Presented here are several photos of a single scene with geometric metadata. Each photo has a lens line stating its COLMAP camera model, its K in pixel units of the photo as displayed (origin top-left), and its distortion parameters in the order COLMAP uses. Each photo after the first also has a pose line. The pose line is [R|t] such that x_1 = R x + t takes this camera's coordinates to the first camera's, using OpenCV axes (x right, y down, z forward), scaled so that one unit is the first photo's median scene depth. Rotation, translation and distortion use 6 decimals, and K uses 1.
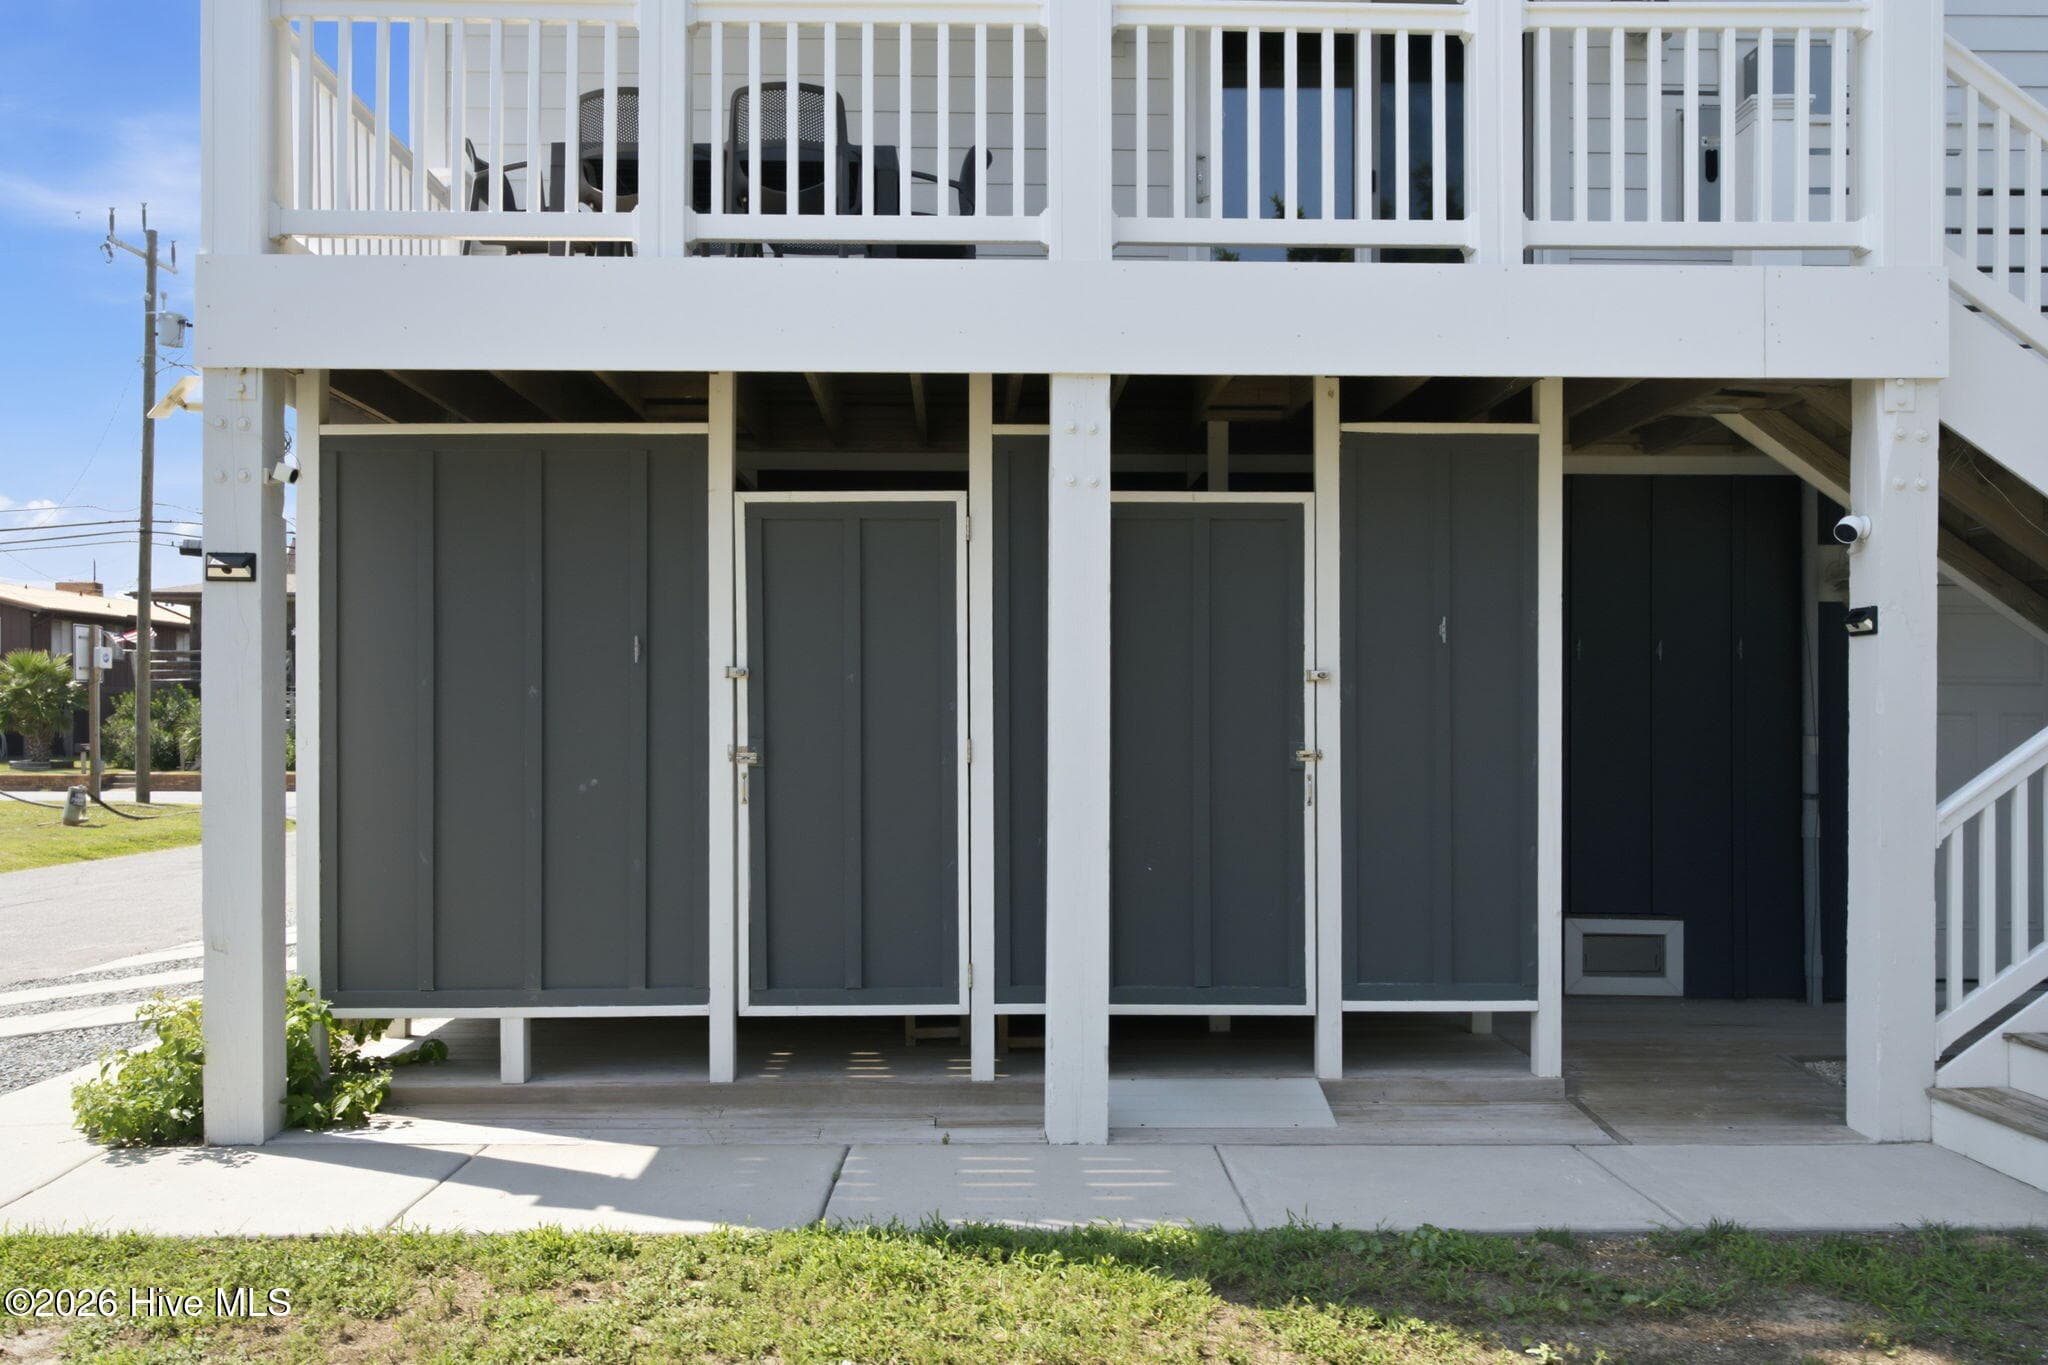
lens RADIAL K [[1595.3, 0, 1044.3], [0, 1595.3, 736.9], [0, 0, 1]] dist [-0.002591, -0.002348]
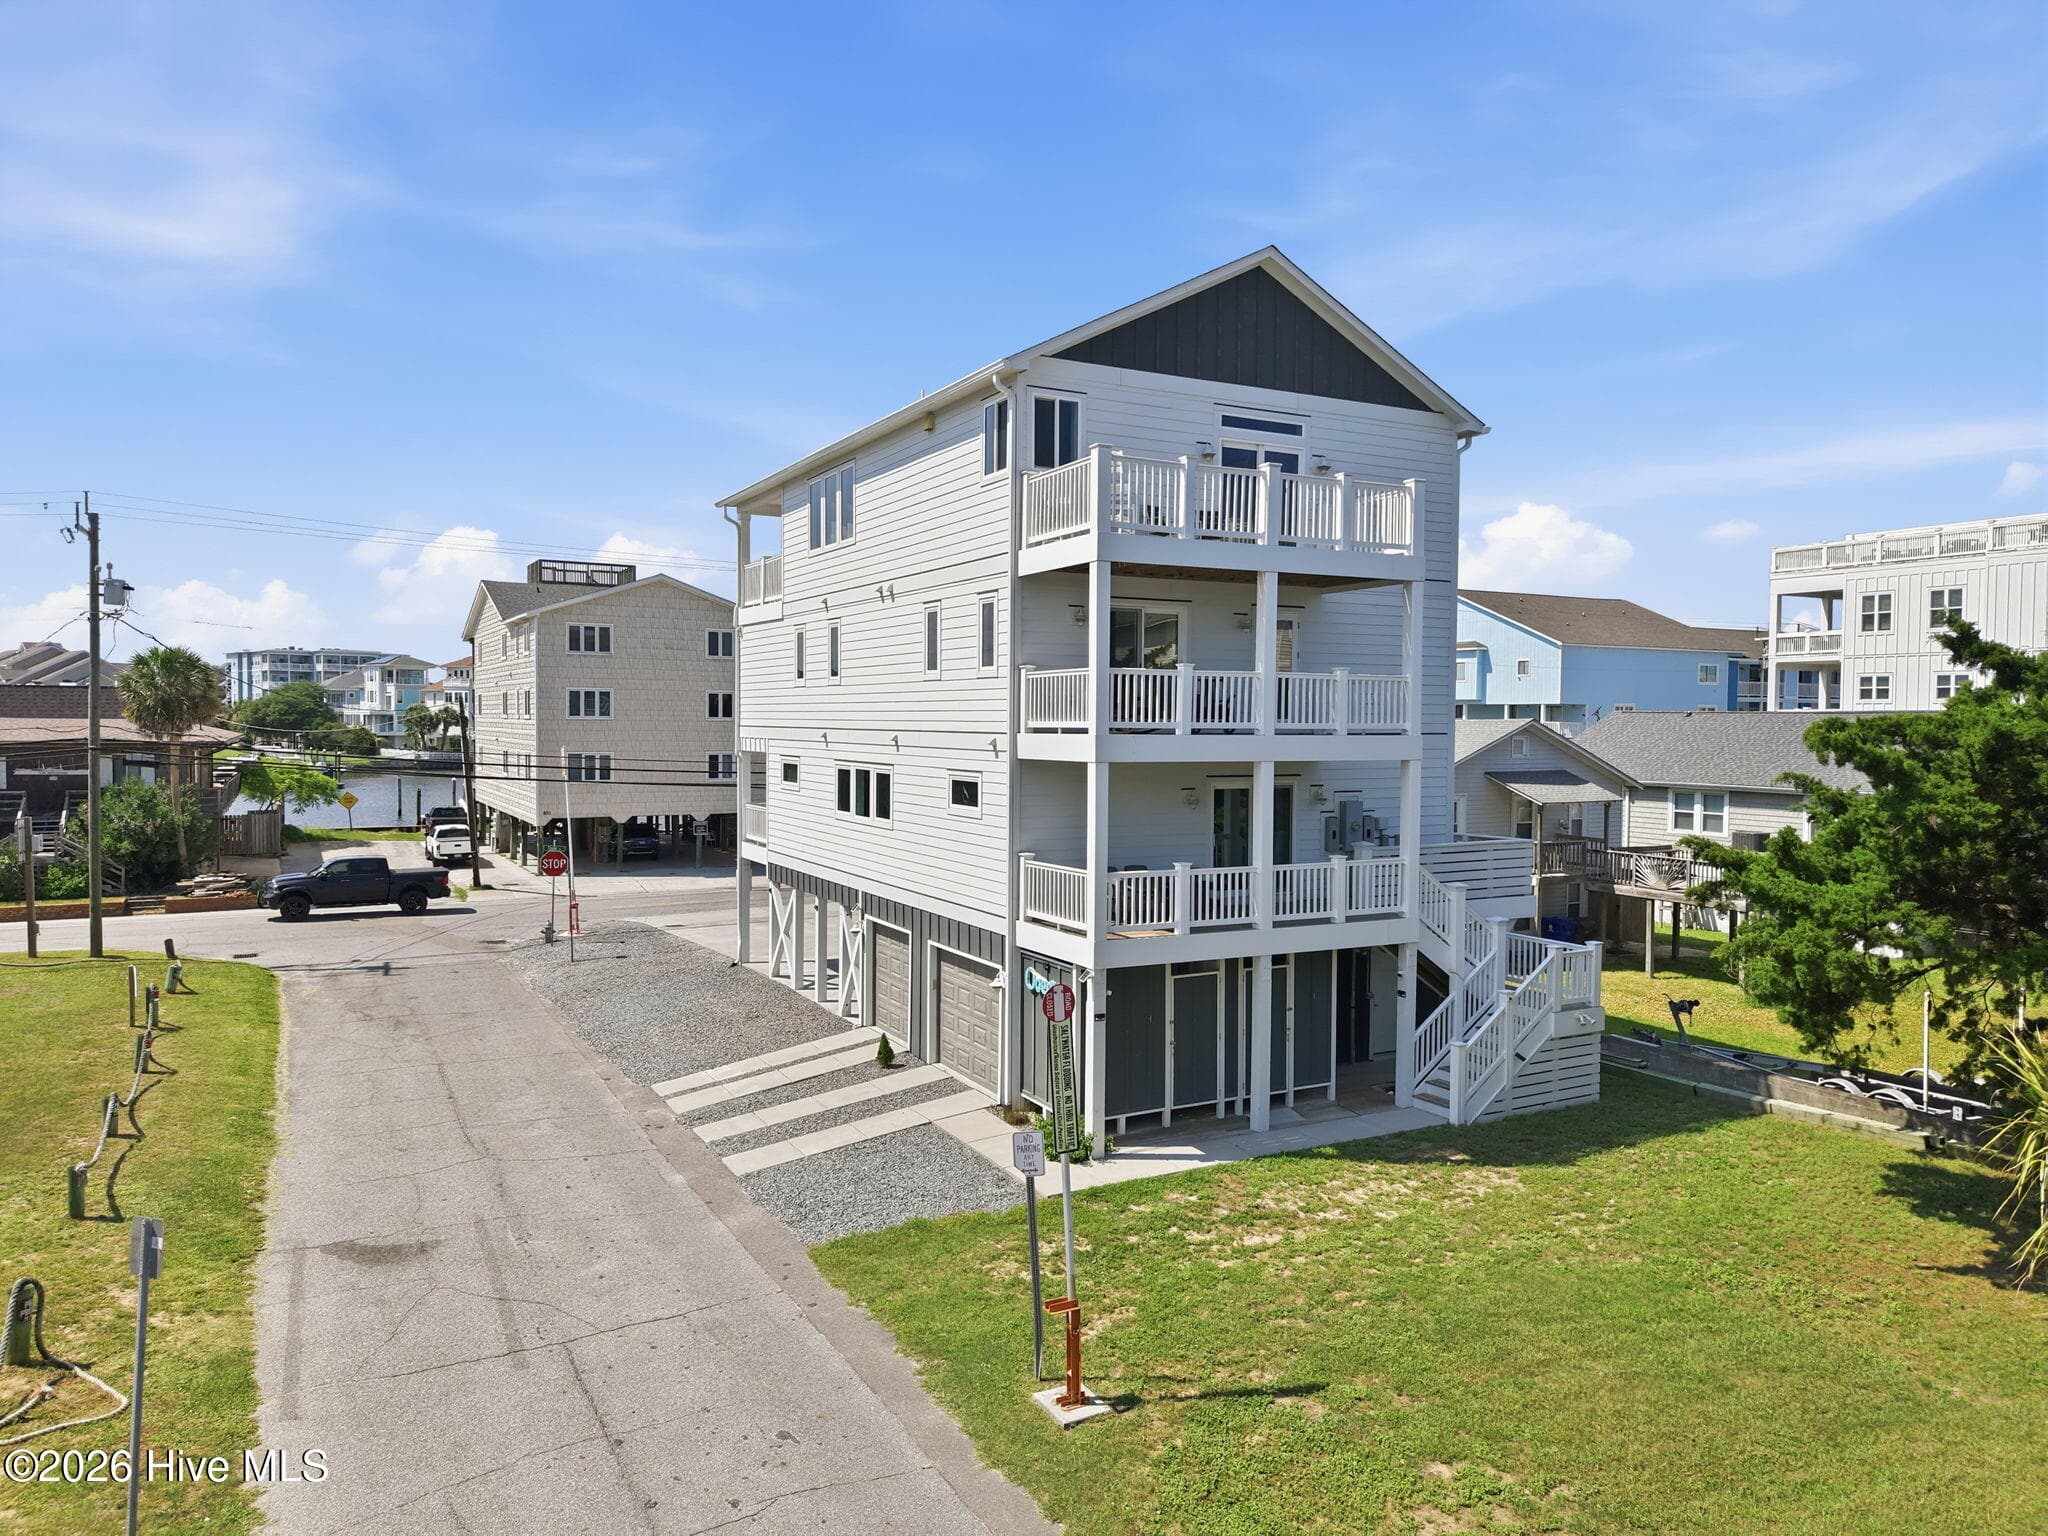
lens RADIAL K [[1365.3, 0, 1025.5], [0, 1365.3, 770.6], [0, 0, 1]] dist [0.049889, -0.054653]
pose [[0.896374, -0.020480, 0.442826, -2.050673], [0.002234, 0.999128, 0.041687, -0.830777], [-0.443294, -0.036378, 0.895638, -1.909868]]
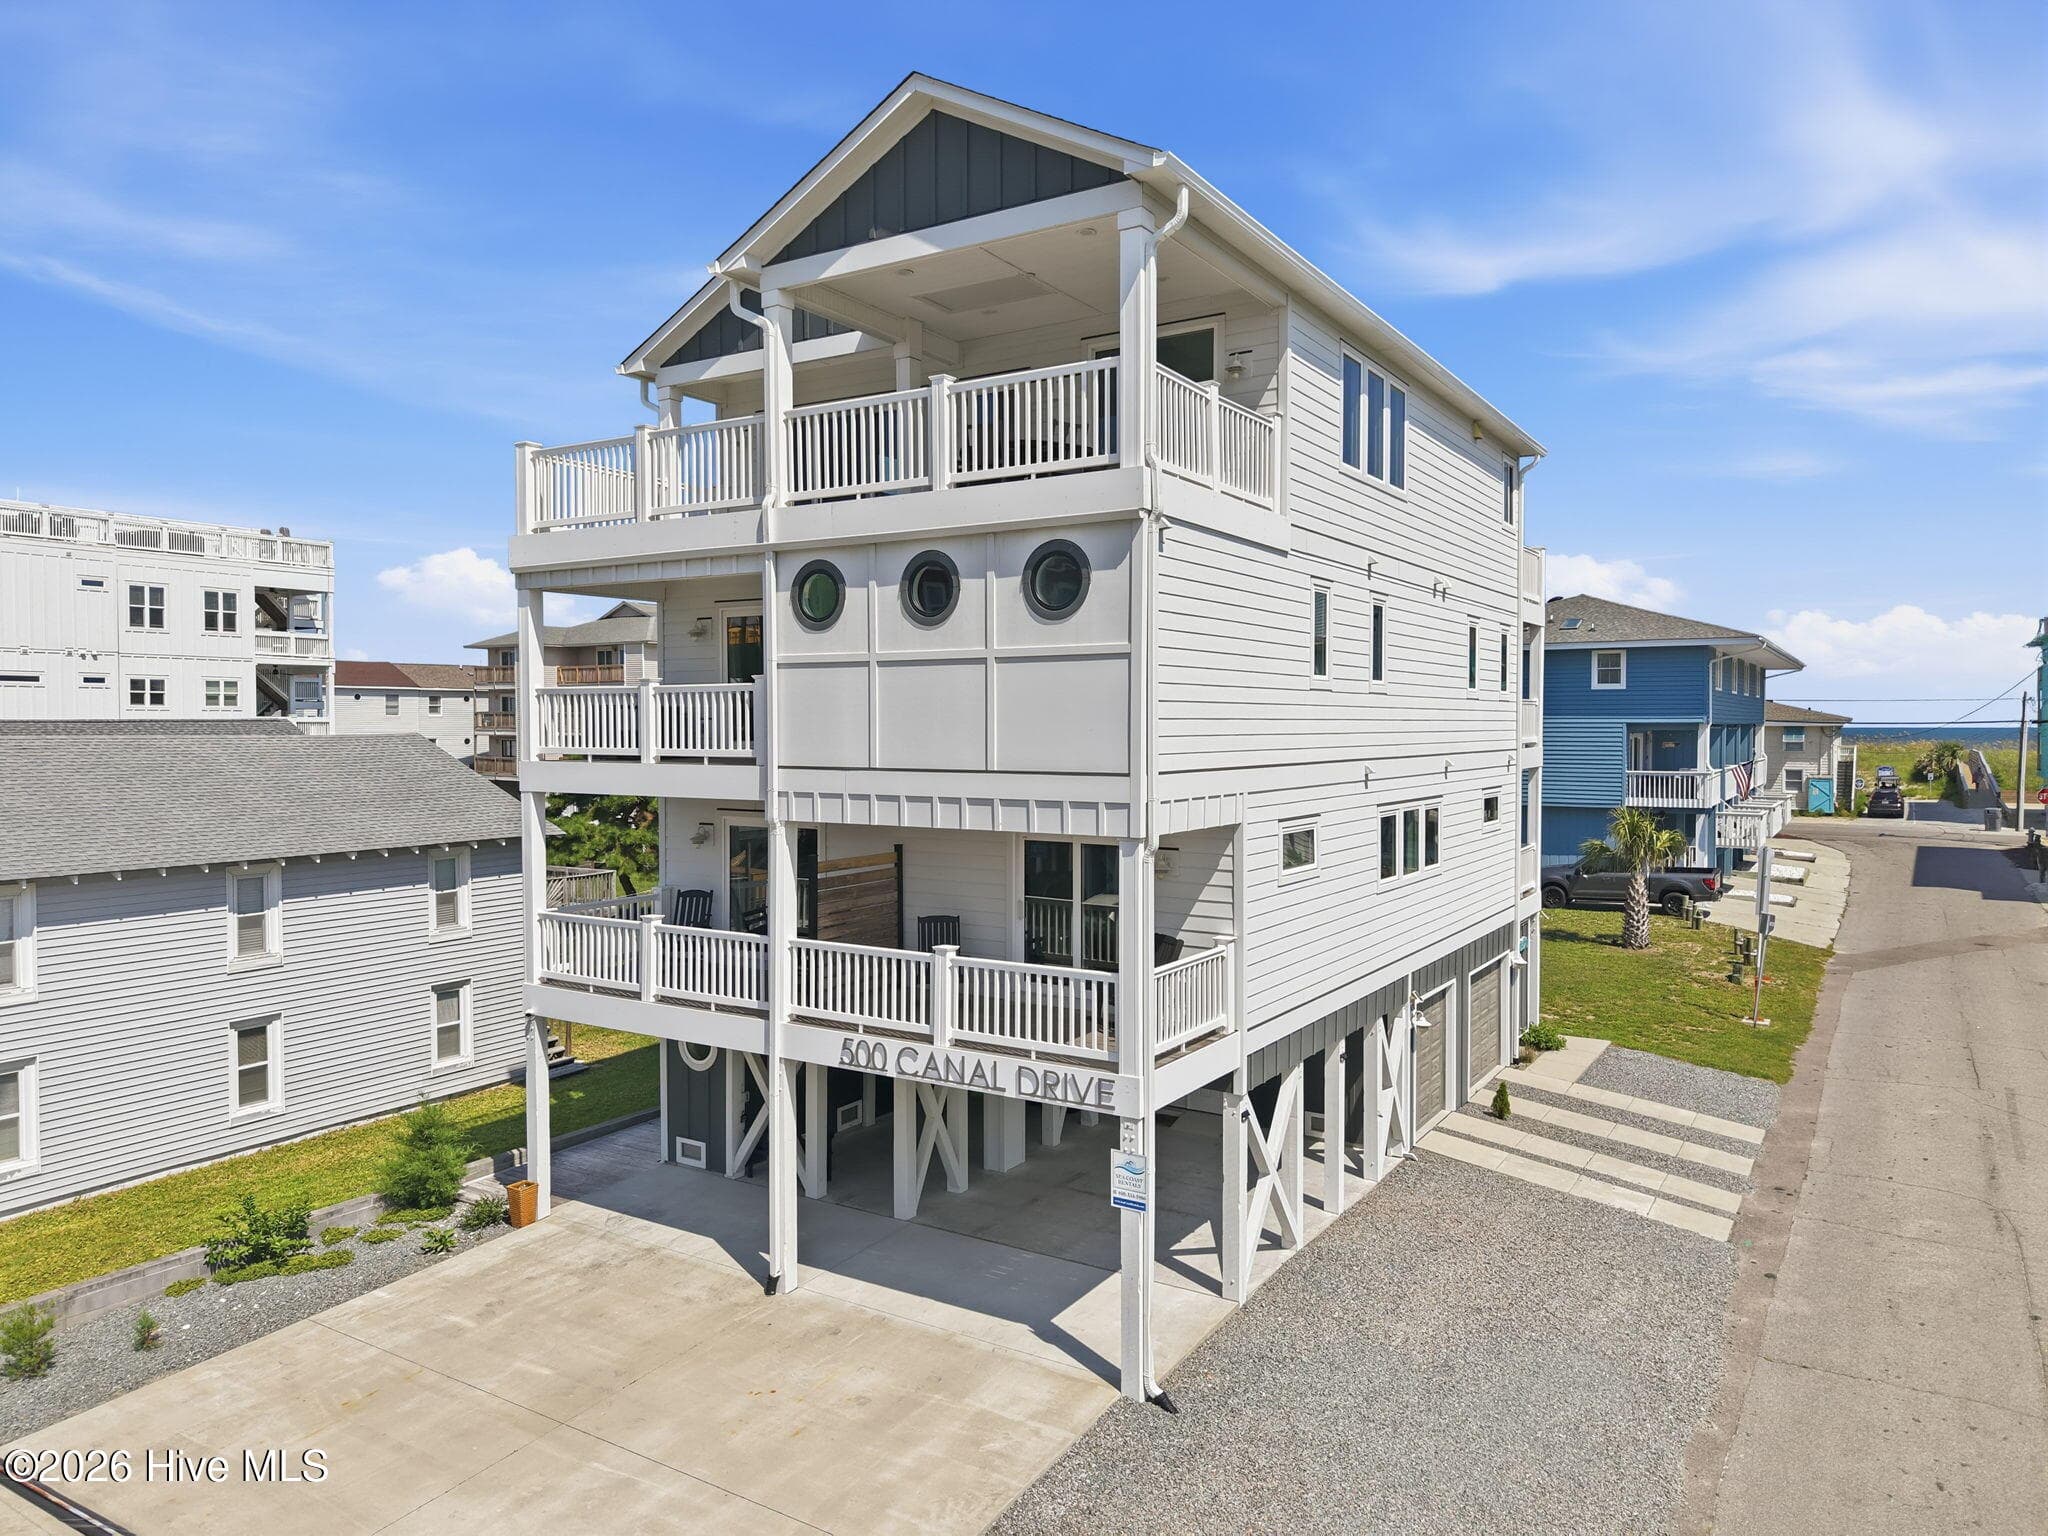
lens RADIAL K [[1365.3, 0, 1019.6], [0, 1365.3, 771.6], [0, 0, 1]] dist [0.049889, -0.054653]
pose [[-0.828622, -0.028102, 0.559103, -1.613858], [-0.008062, 0.999235, 0.038275, -0.866512], [-0.559751, 0.027208, -0.828214, 5.949181]]
